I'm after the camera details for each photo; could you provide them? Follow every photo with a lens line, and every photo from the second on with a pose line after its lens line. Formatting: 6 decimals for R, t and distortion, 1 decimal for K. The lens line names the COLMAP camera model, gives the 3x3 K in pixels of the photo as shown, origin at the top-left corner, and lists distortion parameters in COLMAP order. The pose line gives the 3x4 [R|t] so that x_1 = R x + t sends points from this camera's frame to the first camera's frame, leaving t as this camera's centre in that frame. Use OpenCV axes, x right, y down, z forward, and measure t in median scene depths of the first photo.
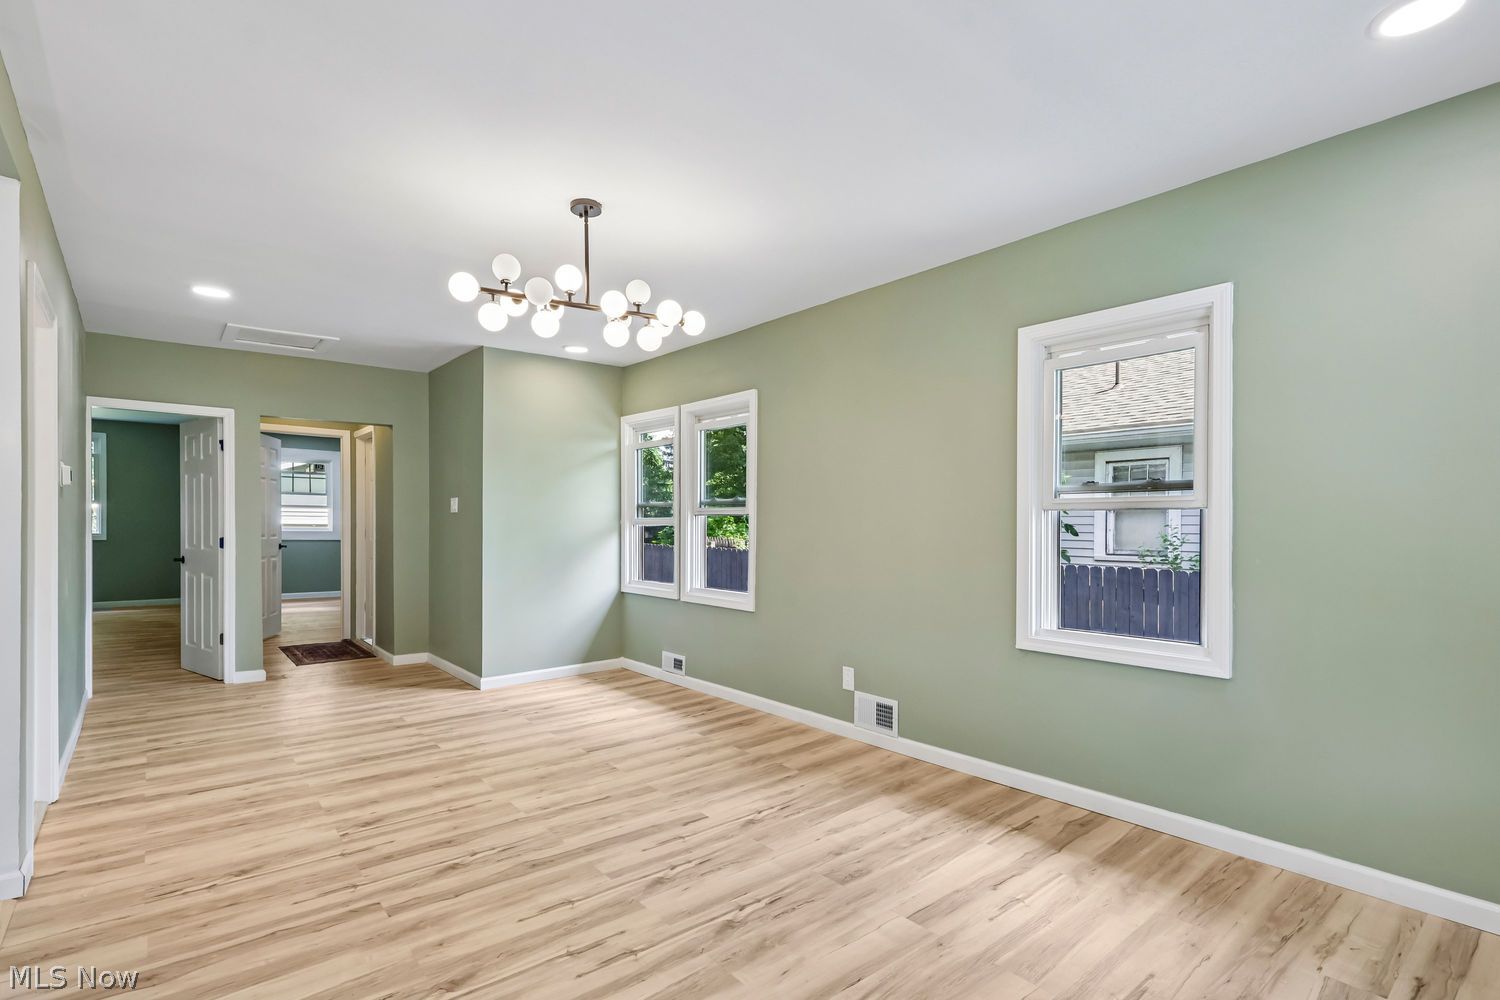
lens RADIAL K [[706.6, 0, 770.8], [0, 706.6, 534.7], [0, 0, 1]] dist [-0.002793, -0.000783]
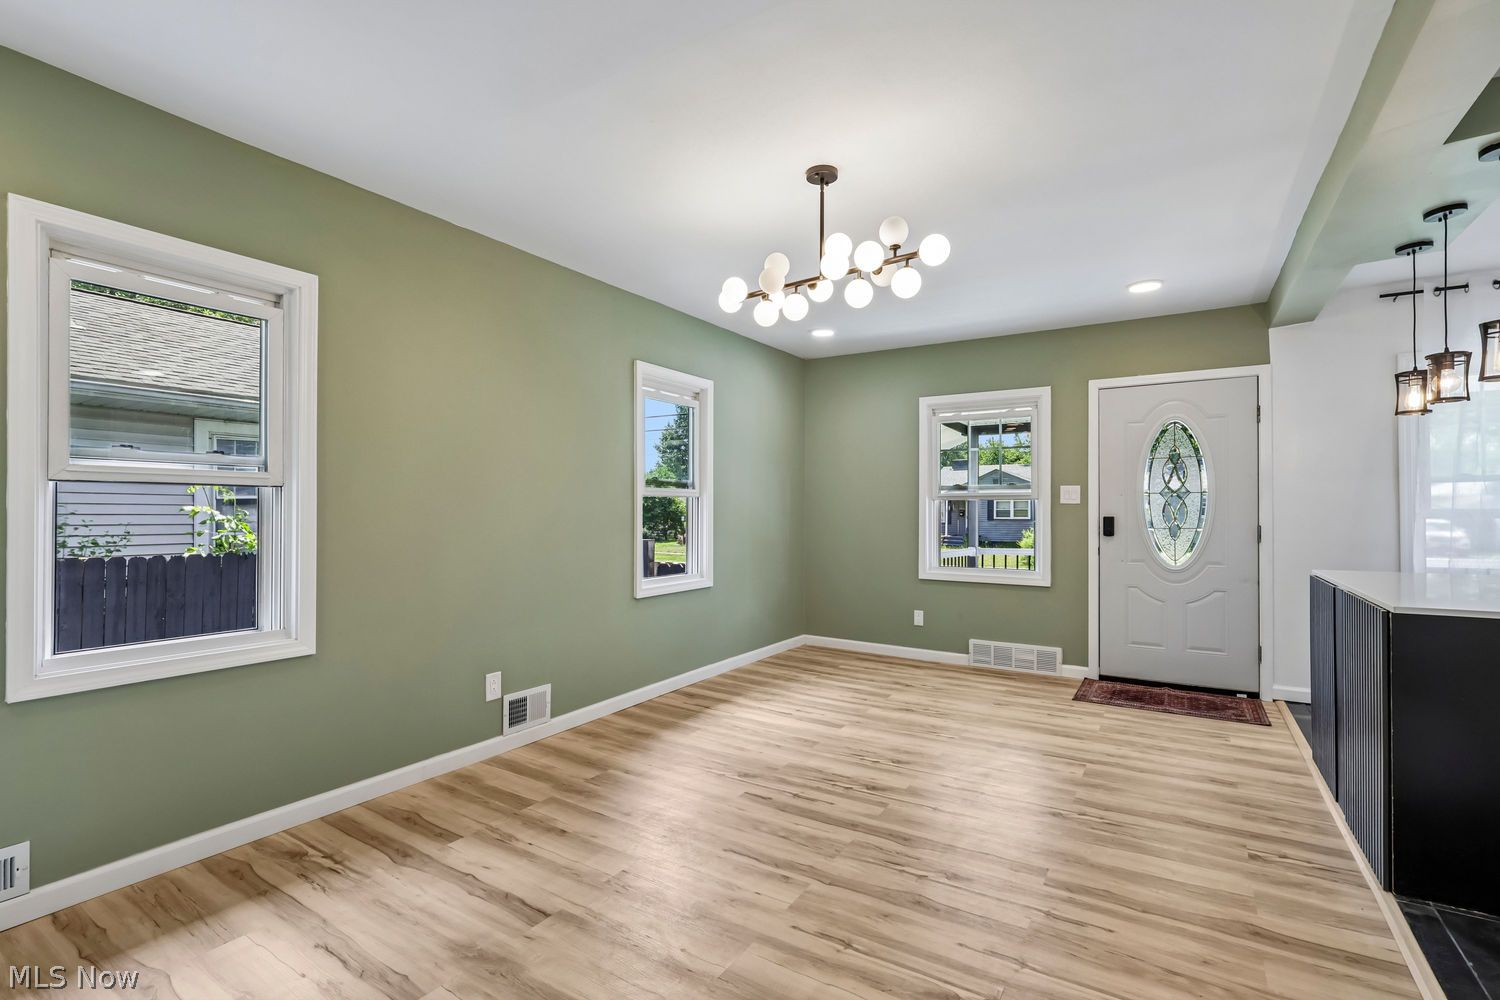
lens RADIAL K [[682.0, 0, 745.6], [0, 682.0, 501.3], [0, 0, 1]] dist [-0.006071, 0.000105]
pose [[-0.273712, 0.002956, 0.961807, -0.956980], [0.009637, 0.999954, -0.000331, -0.020855], [-0.961763, 0.009178, -0.273728, 1.163258]]
